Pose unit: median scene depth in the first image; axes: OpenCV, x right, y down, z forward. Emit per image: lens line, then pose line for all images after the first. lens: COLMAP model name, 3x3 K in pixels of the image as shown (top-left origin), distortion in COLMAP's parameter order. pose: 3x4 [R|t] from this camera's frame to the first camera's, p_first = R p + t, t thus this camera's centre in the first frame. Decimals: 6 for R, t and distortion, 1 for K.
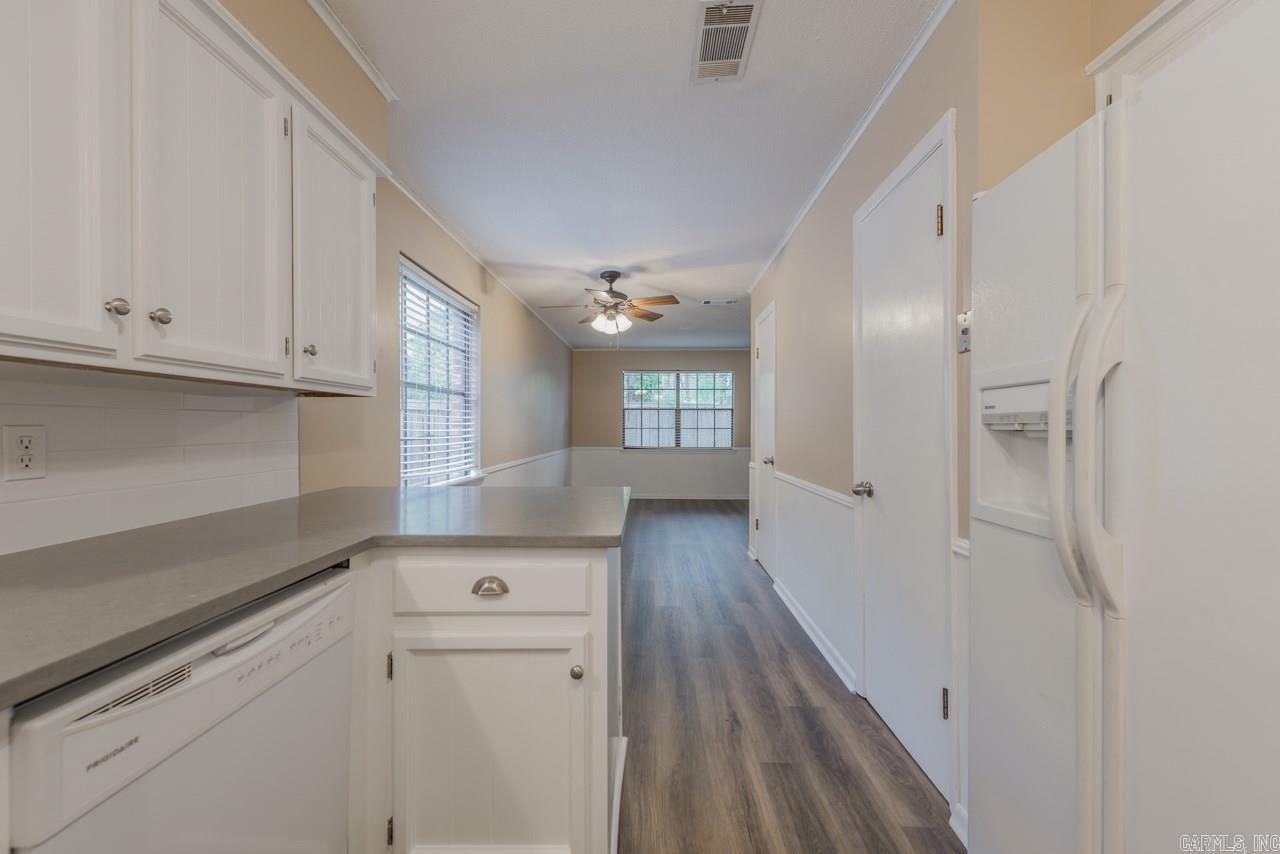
lens RADIAL K [[505.4, 0, 642.6], [0, 505.4, 425.5], [0, 0, 1]] dist [0.008518, -0.000729]
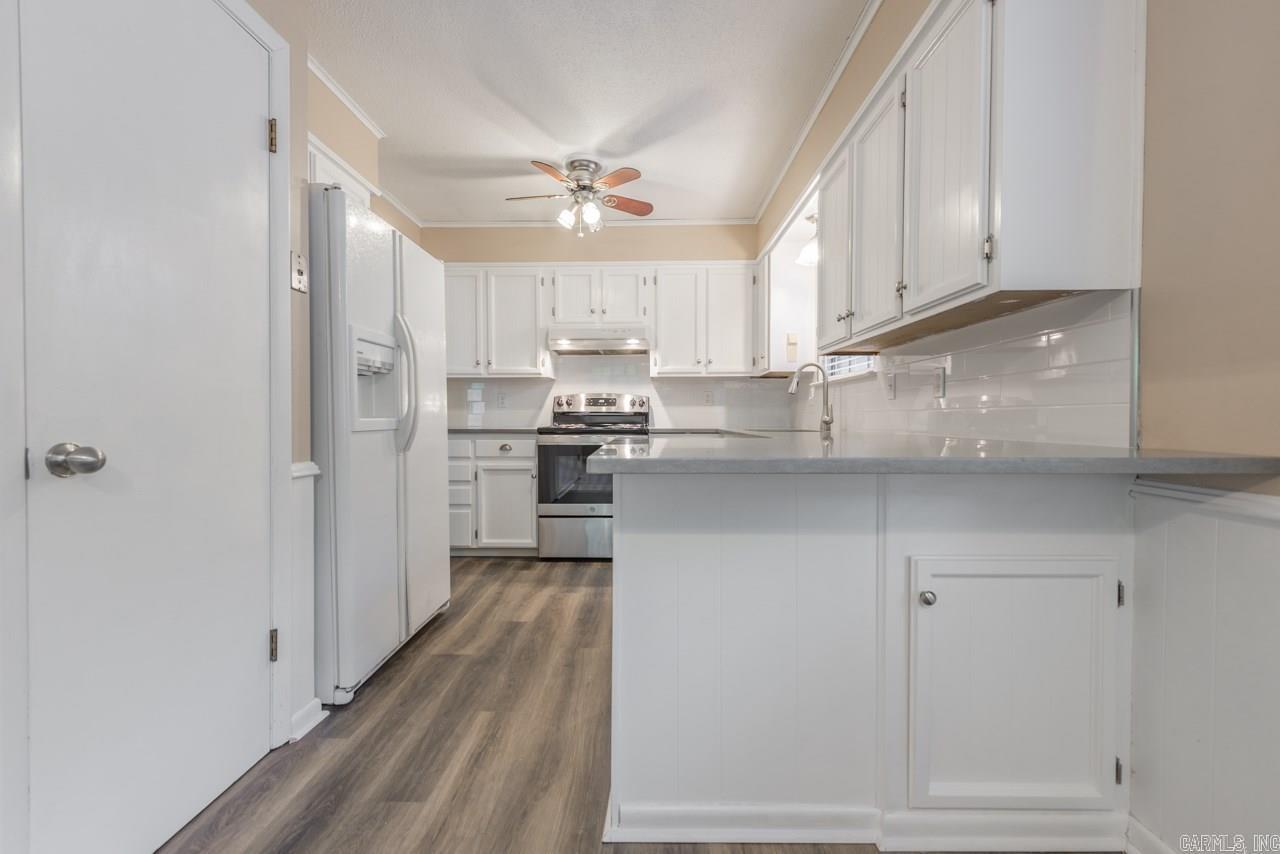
lens RADIAL K [[540.4, 0, 643.3], [0, 540.4, 422.3], [0, 0, 1]] dist [0.004854, -0.000088]
pose [[-0.999997, 0.002352, -0.000313, -0.091589], [0.002350, 0.999980, 0.005893, 0.114446], [0.000327, 0.005892, -0.999983, 1.870461]]
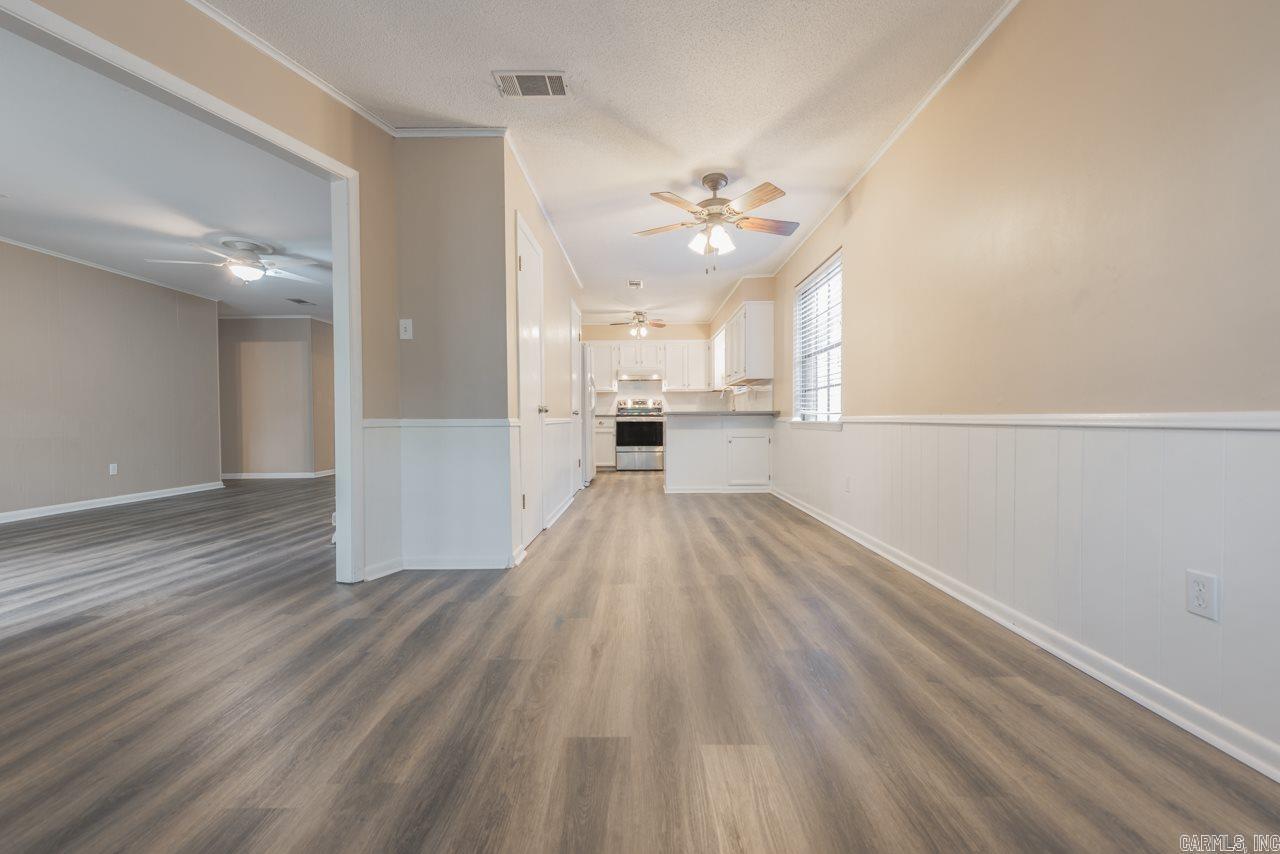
lens RADIAL K [[505.4, 0, 646.0], [0, 505.4, 431.1], [0, 0, 1]] dist [0.008518, -0.000729]
pose [[-0.999689, 0.010100, -0.022781, 0.161216], [0.009597, 0.999710, 0.022069, 0.205626], [0.022998, 0.021843, -0.999497, 4.482711]]
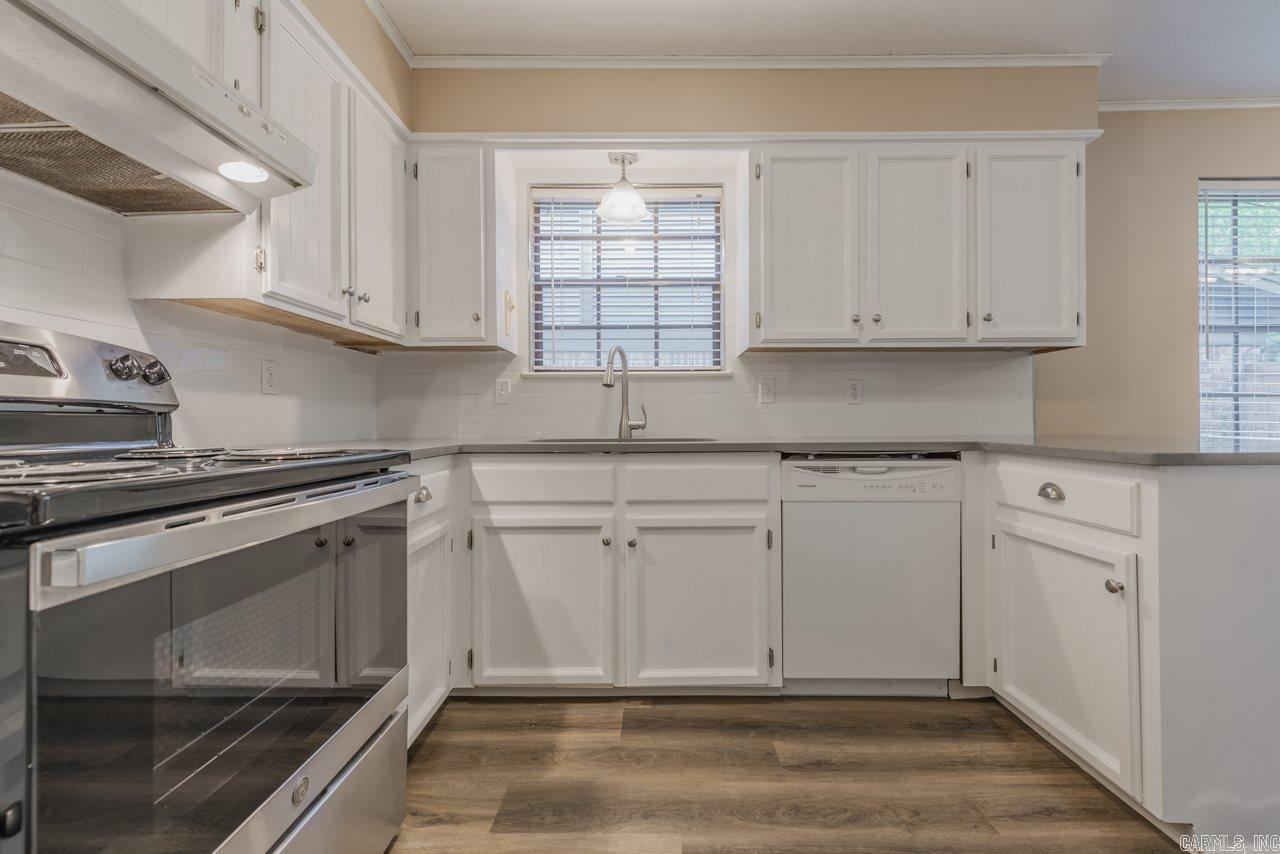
lens RADIAL K [[505.4, 0, 651.2], [0, 505.4, 418.1], [0, 0, 1]] dist [0.008518, -0.000729]
pose [[0.009293, -0.005936, -0.999939, 0.627507], [0.007422, 0.999955, -0.005867, 0.110204], [0.999929, -0.007367, 0.009337, 0.056530]]
